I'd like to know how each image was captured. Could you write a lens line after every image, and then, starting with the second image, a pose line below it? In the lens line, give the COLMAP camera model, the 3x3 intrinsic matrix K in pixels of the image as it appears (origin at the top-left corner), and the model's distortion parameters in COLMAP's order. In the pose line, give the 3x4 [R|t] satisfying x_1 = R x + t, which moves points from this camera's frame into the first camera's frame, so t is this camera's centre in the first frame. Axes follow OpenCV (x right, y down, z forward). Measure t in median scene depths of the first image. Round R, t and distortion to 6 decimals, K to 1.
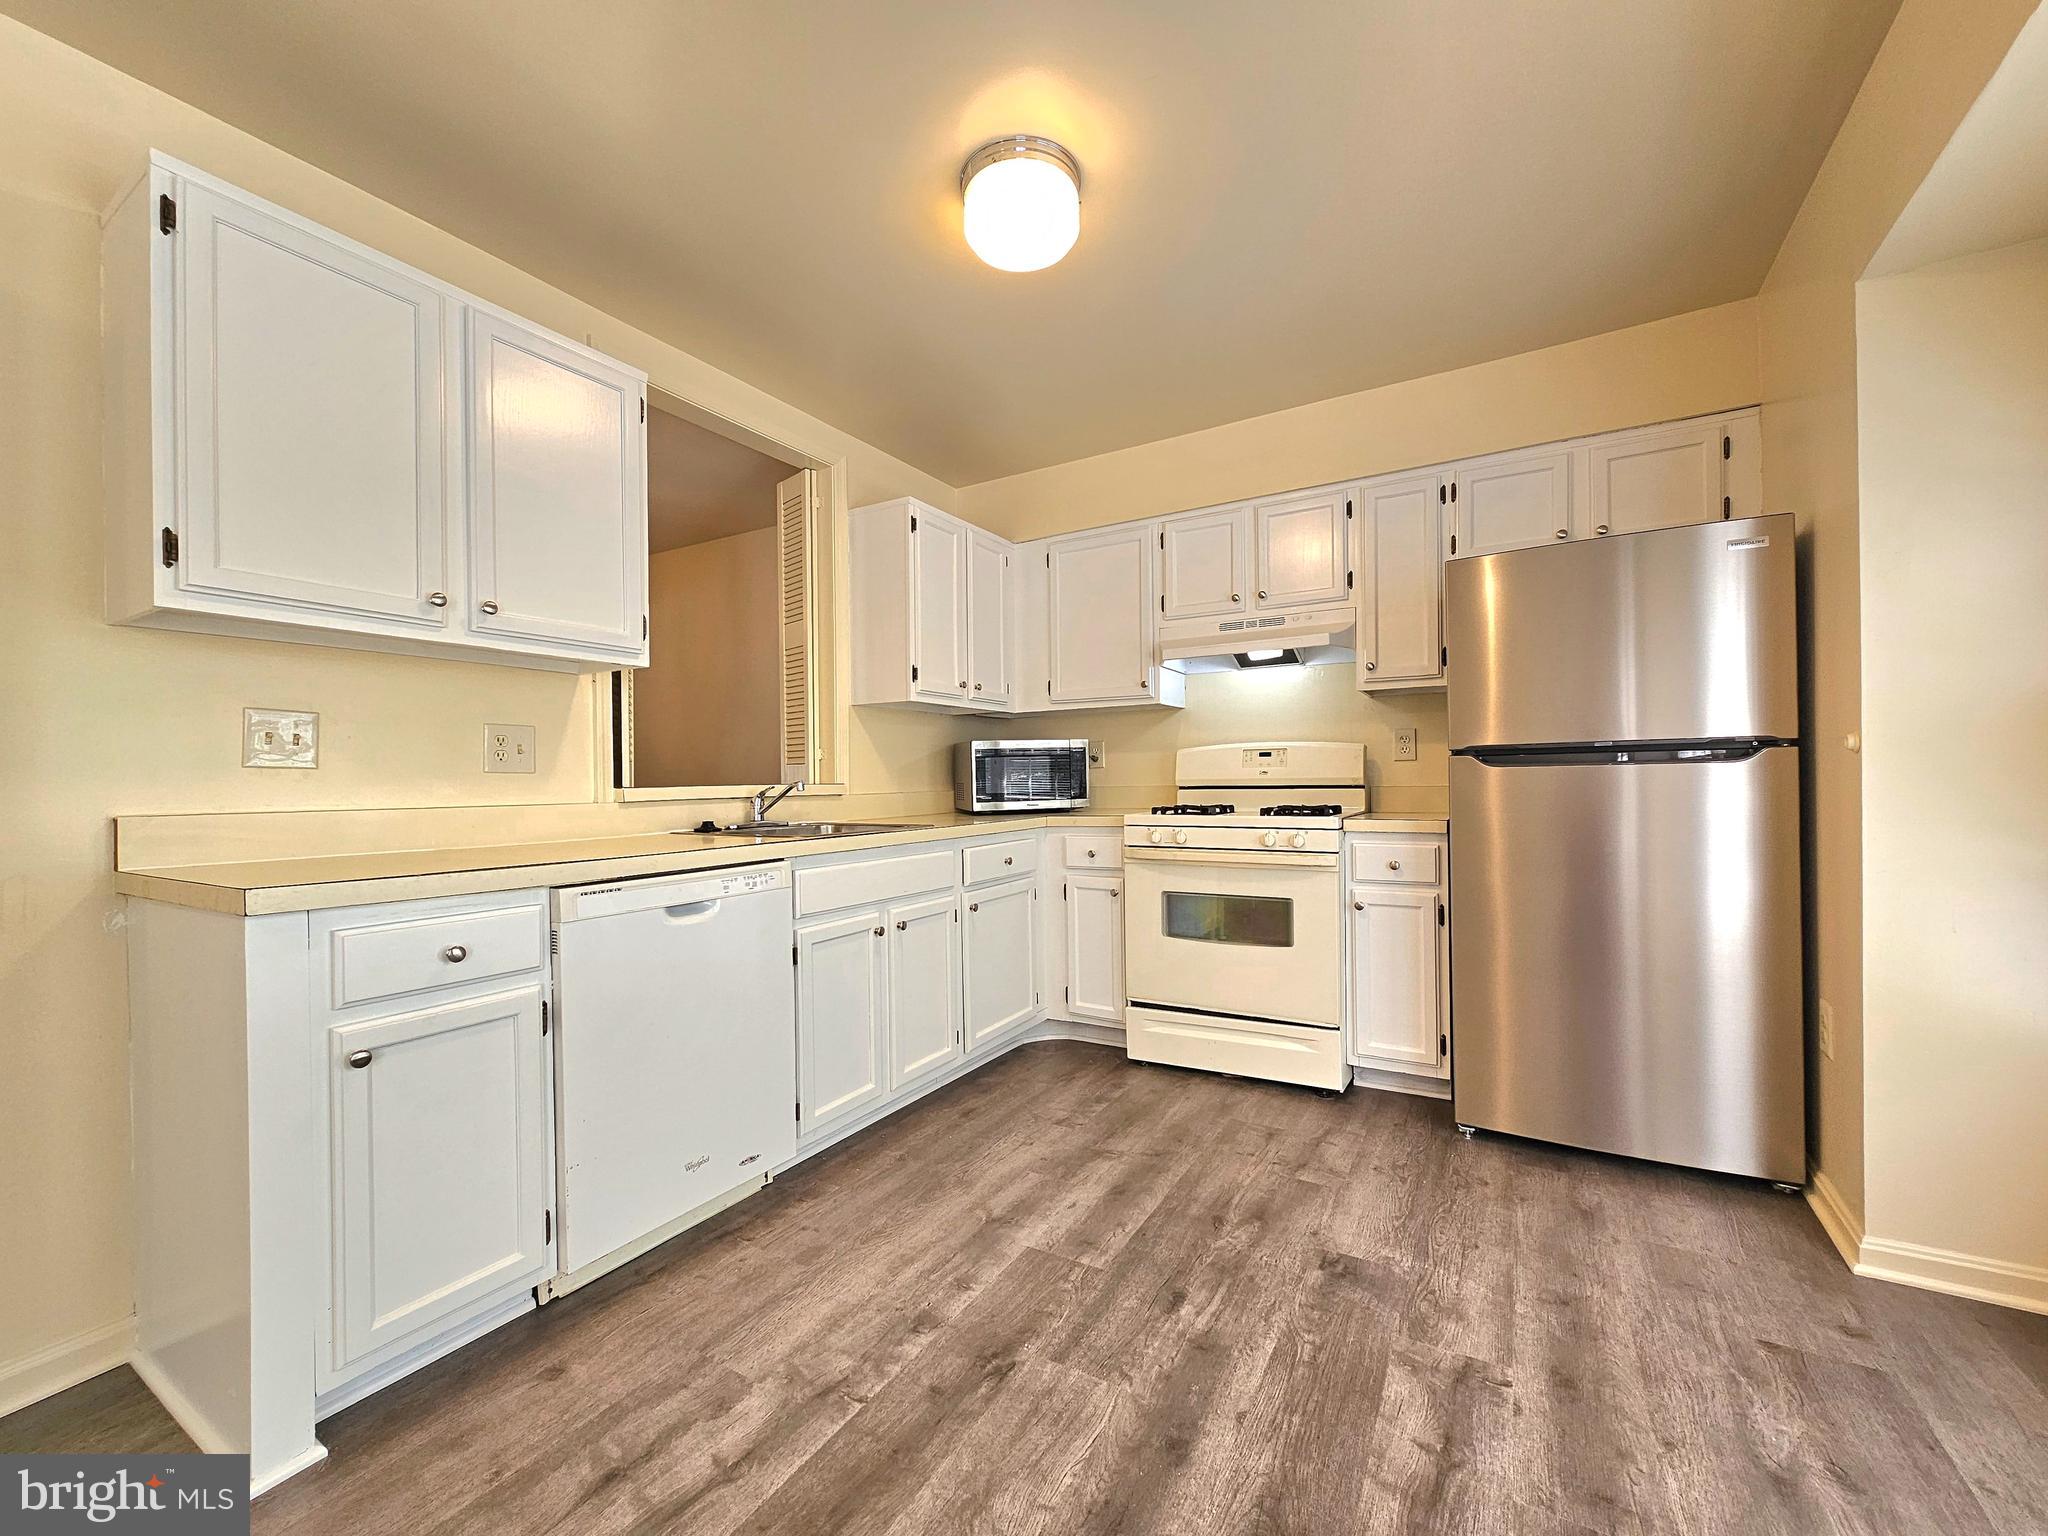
lens RADIAL K [[833.9, 0, 1023.7], [0, 833.9, 781.7], [0, 0, 1]] dist [-0.002265, 0.000173]
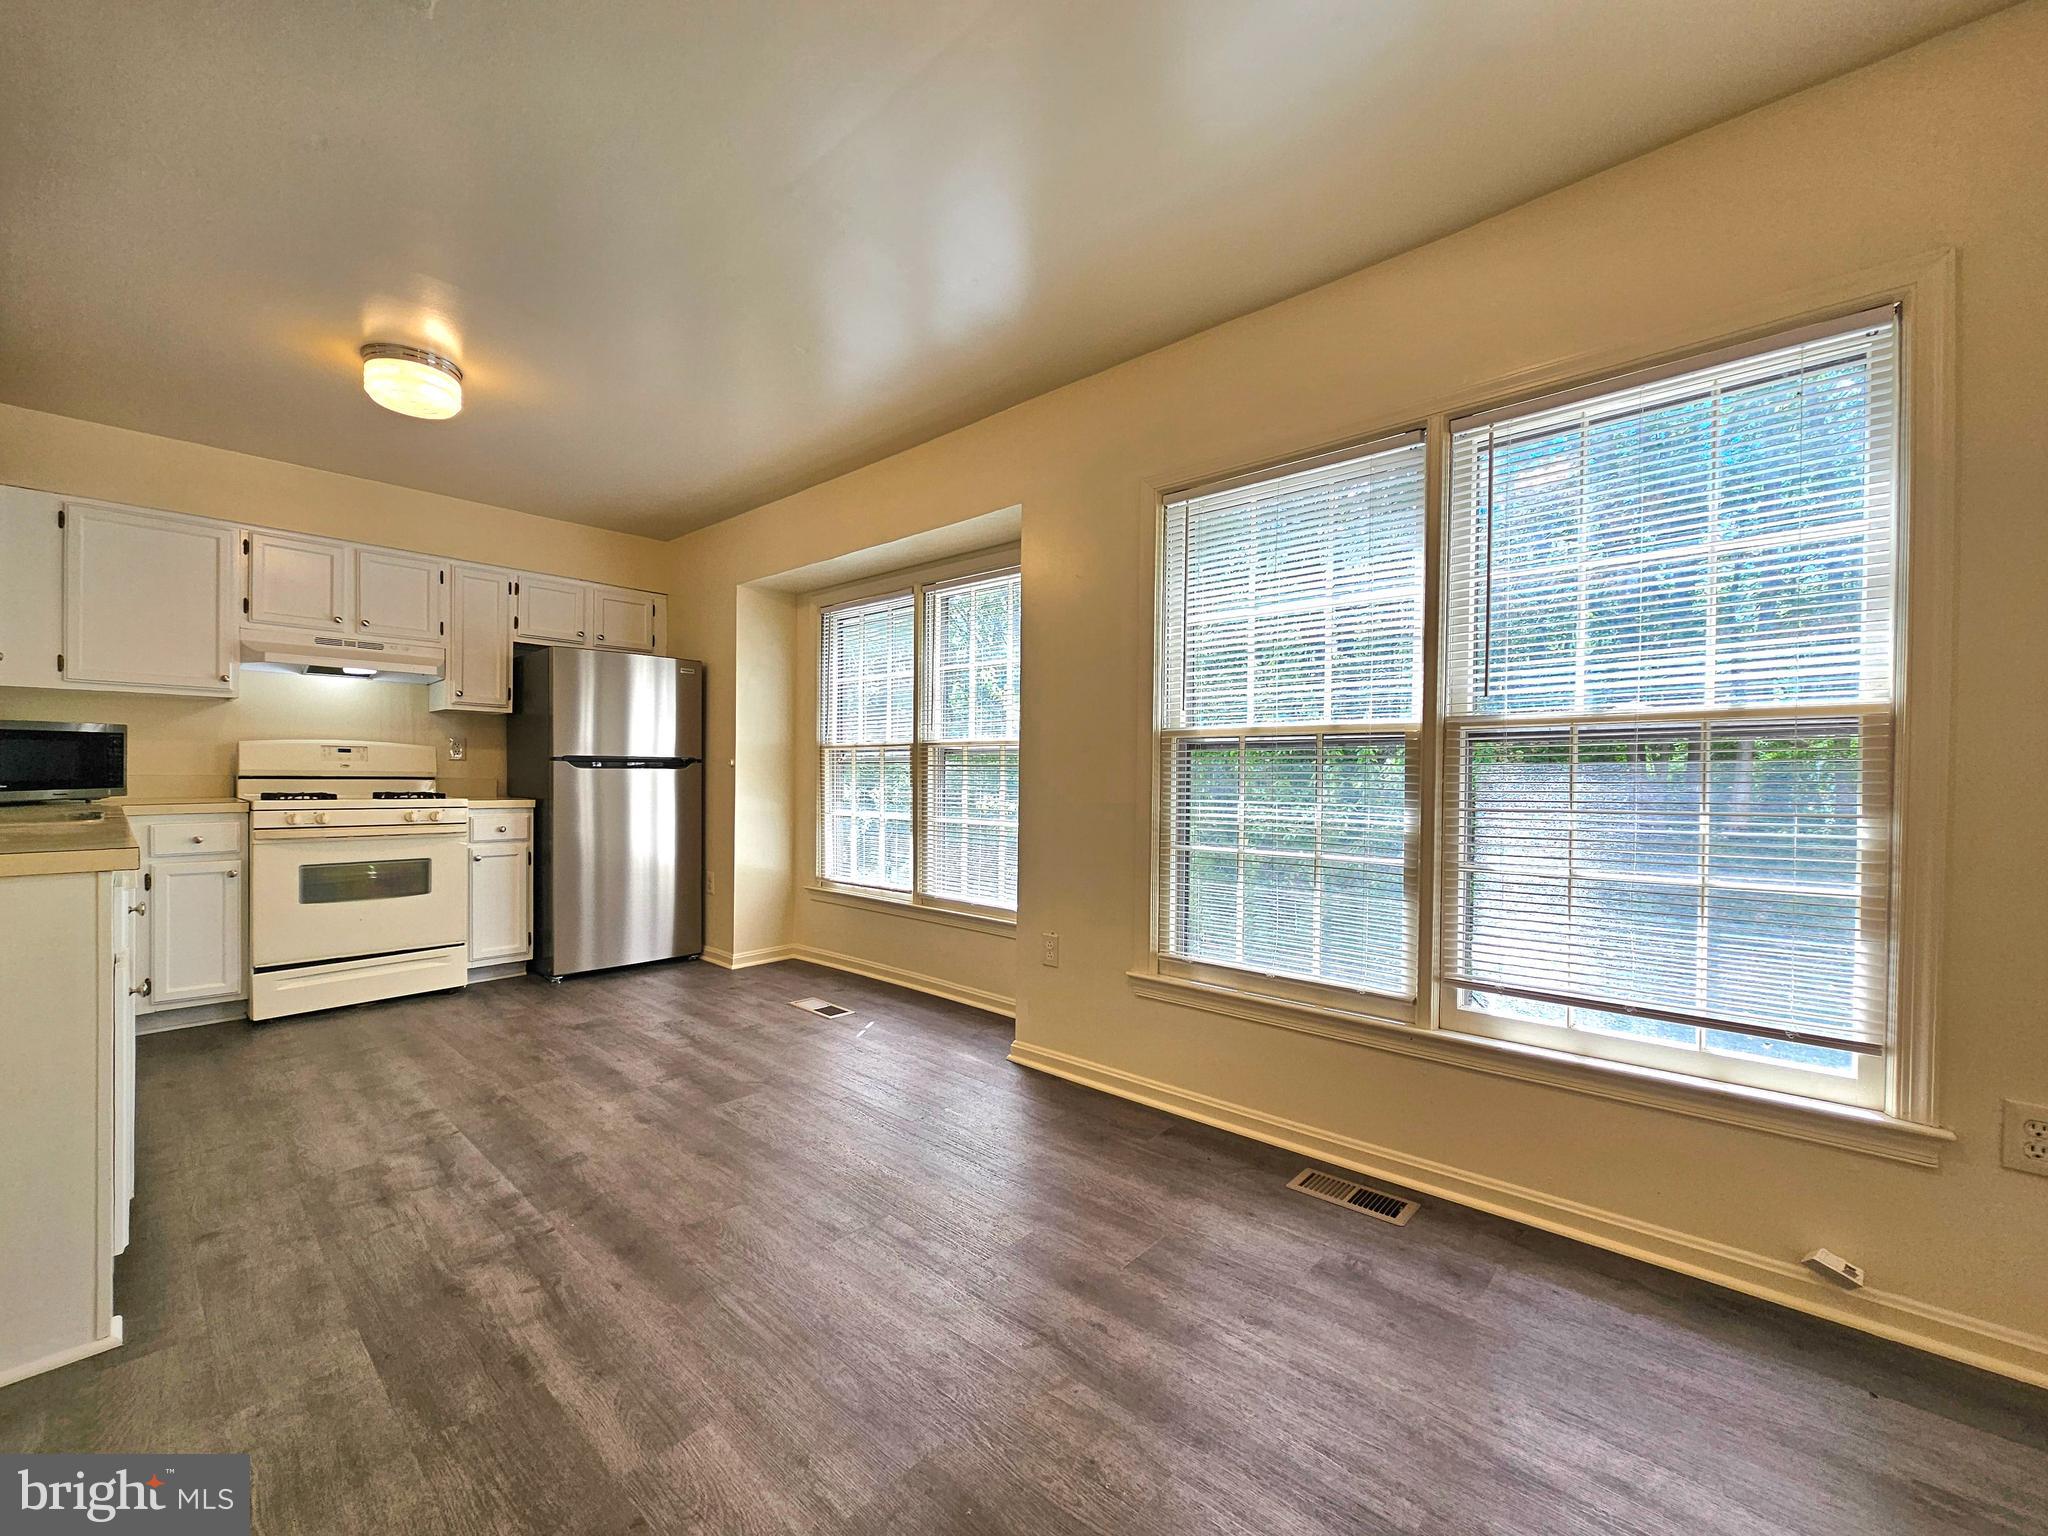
lens RADIAL K [[856.6, 0, 1023.7], [0, 856.6, 785.0], [0, 0, 1]] dist [0.000033, -0.000033]
pose [[0.199753, 0.005217, 0.979832, -0.912258], [-0.012250, 0.999921, -0.002827, 0.010512], [-0.979770, -0.011439, 0.199801, -0.262750]]
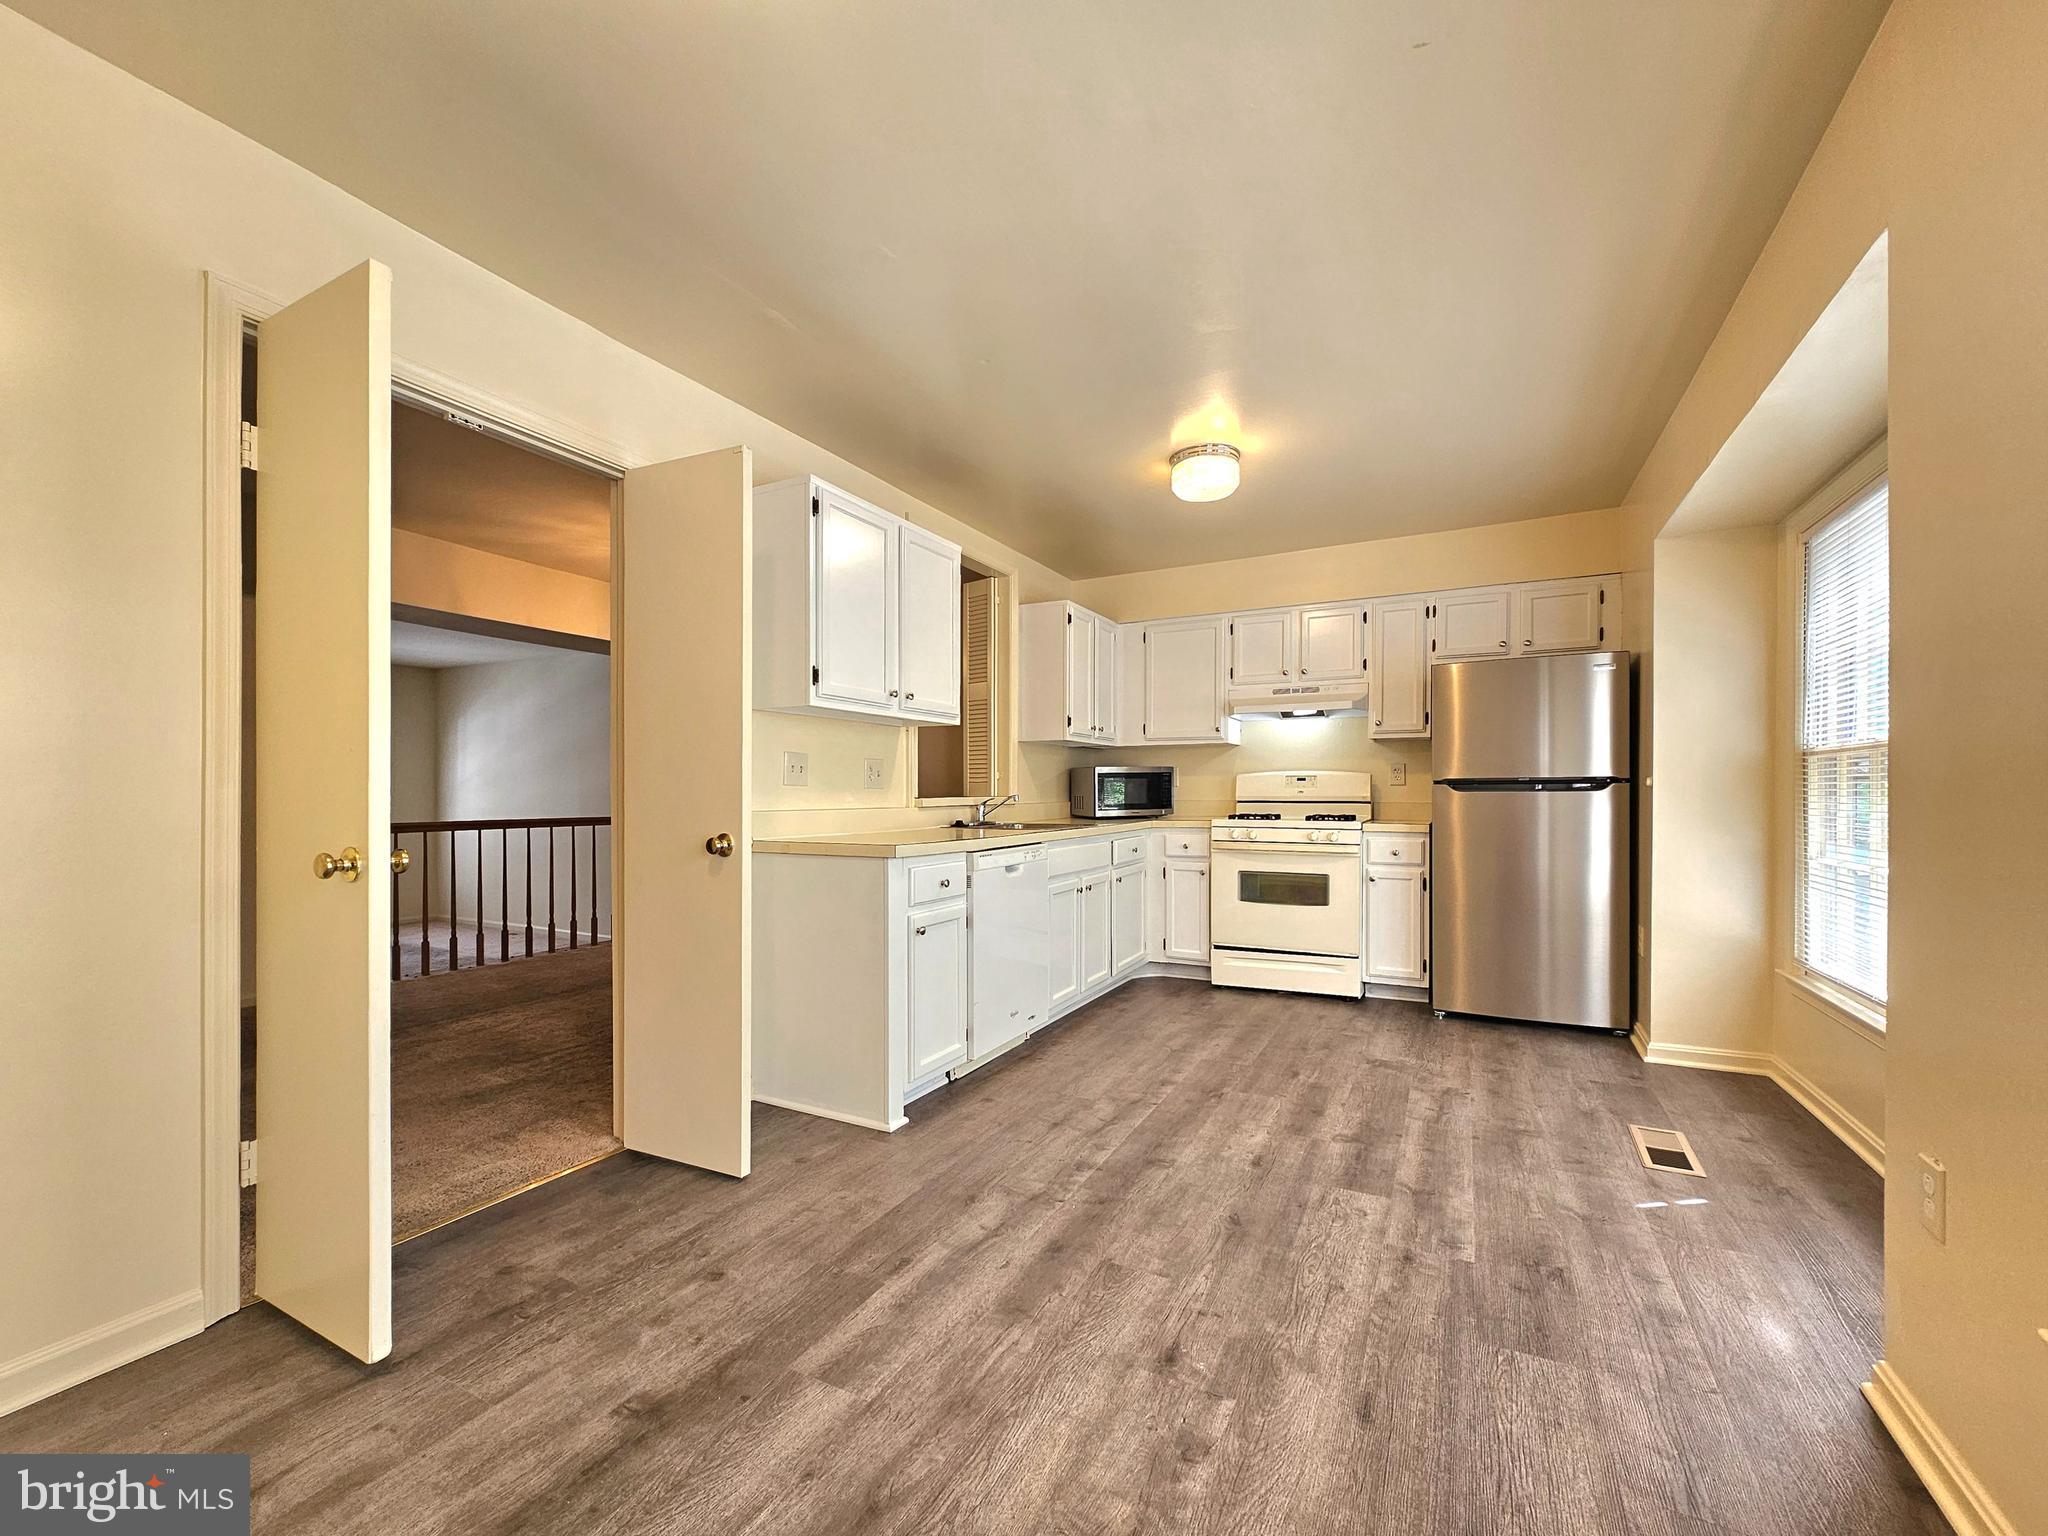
lens RADIAL K [[839.0, 0, 1013.4], [0, 839.0, 796.1], [0, 0, 1]] dist [0.000830, 0.000112]
pose [[0.999026, 0.012294, 0.042388, -0.341885], [-0.012469, 0.999915, 0.003856, -0.004016], [-0.042337, -0.004380, 0.999094, -0.547988]]
